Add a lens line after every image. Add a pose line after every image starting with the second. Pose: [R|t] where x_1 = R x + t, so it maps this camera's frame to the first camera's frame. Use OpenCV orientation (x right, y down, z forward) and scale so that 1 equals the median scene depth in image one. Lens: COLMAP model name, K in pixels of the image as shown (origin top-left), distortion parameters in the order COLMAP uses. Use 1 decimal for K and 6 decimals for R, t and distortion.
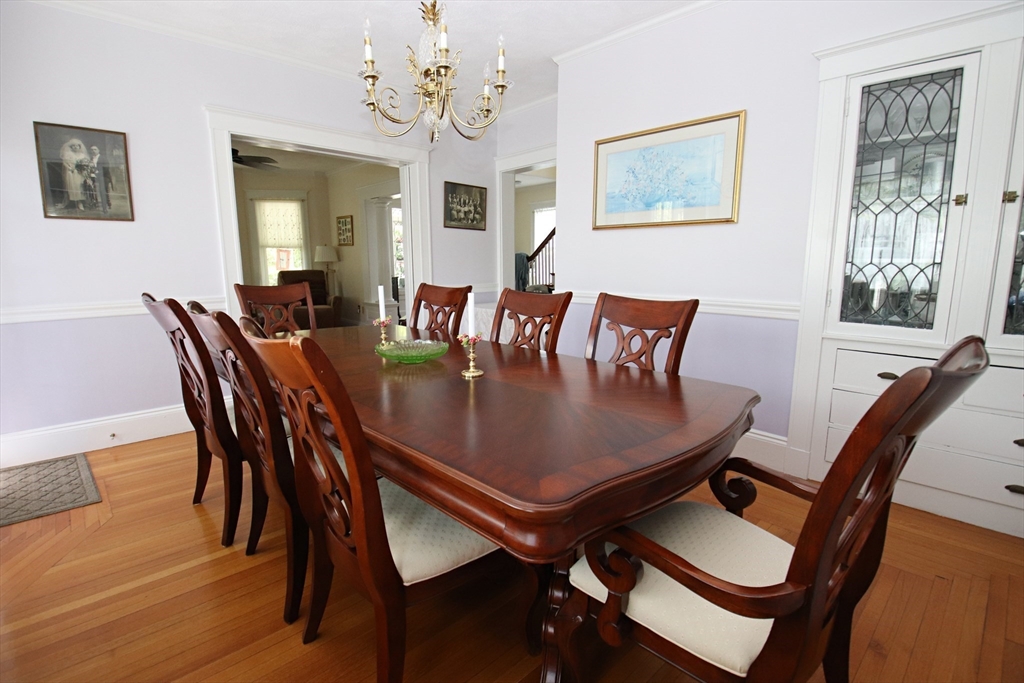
lens RADIAL K [[479.8, 0, 506.3], [0, 479.8, 334.0], [0, 0, 1]] dist [0.015603, -0.030384]
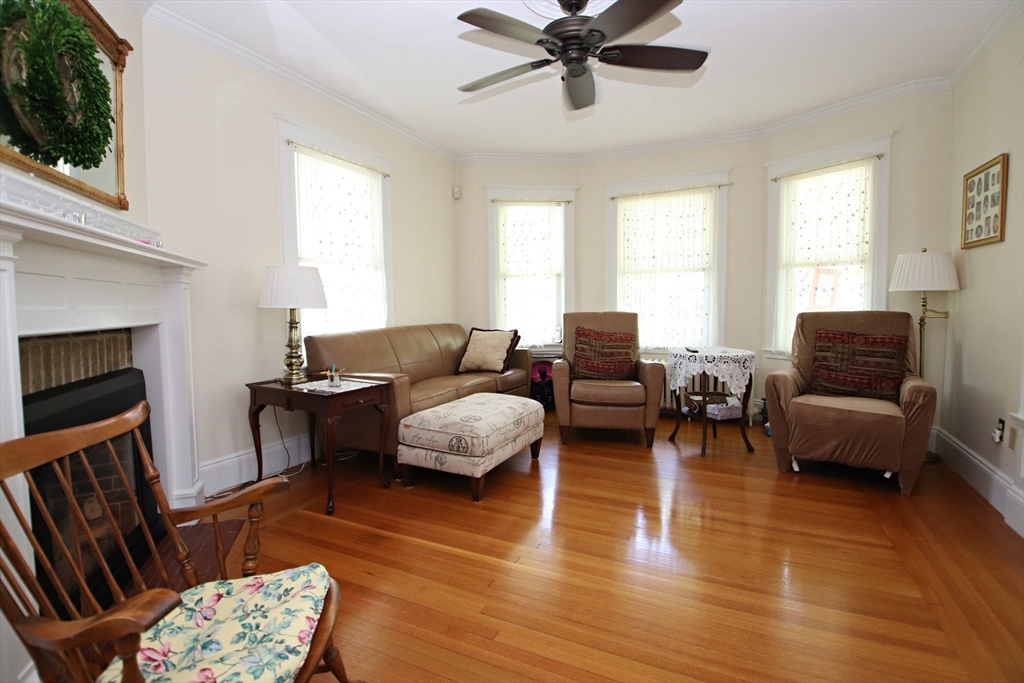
lens RADIAL K [[479.8, 0, 506.3], [0, 479.8, 334.0], [0, 0, 1]] dist [0.015603, -0.030384]
pose [[0.358798, 0.054937, -0.931797, -0.128864], [-0.126690, 0.991895, 0.009697, -0.076322], [0.924778, 0.114570, 0.362849, 0.544690]]
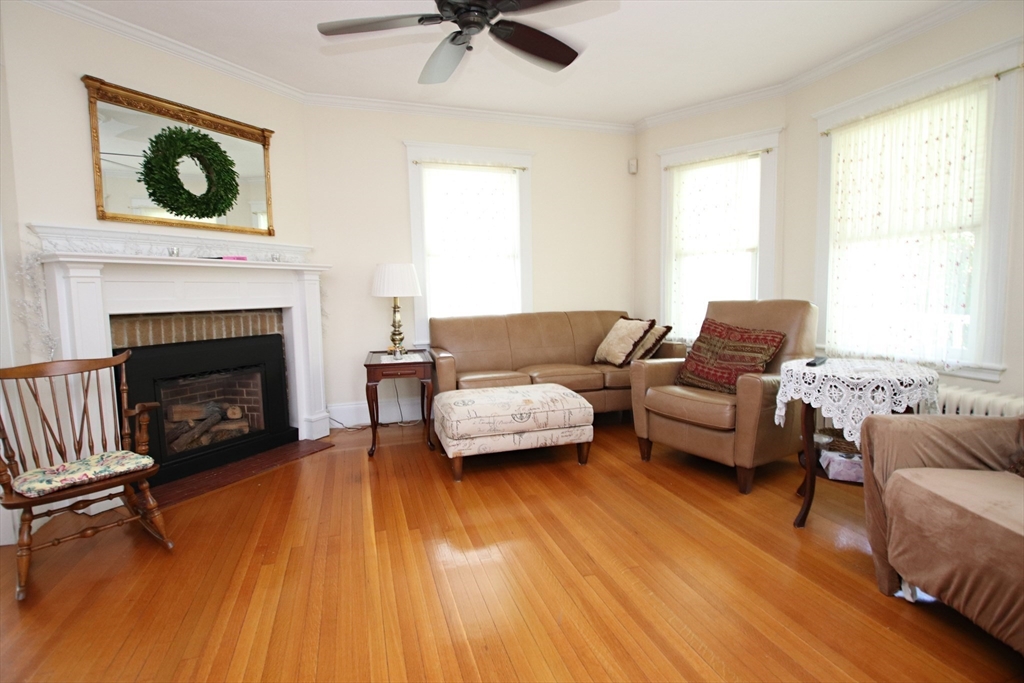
lens RADIAL K [[483.5, 0, 511.4], [0, 483.5, 336.0], [0, 0, 1]] dist [0.017306, -0.030823]
pose [[-0.429589, 0.090892, -0.898439, -0.152809], [-0.112943, 0.981701, 0.153320, -0.126488], [0.895934, 0.167337, -0.411462, 0.878496]]
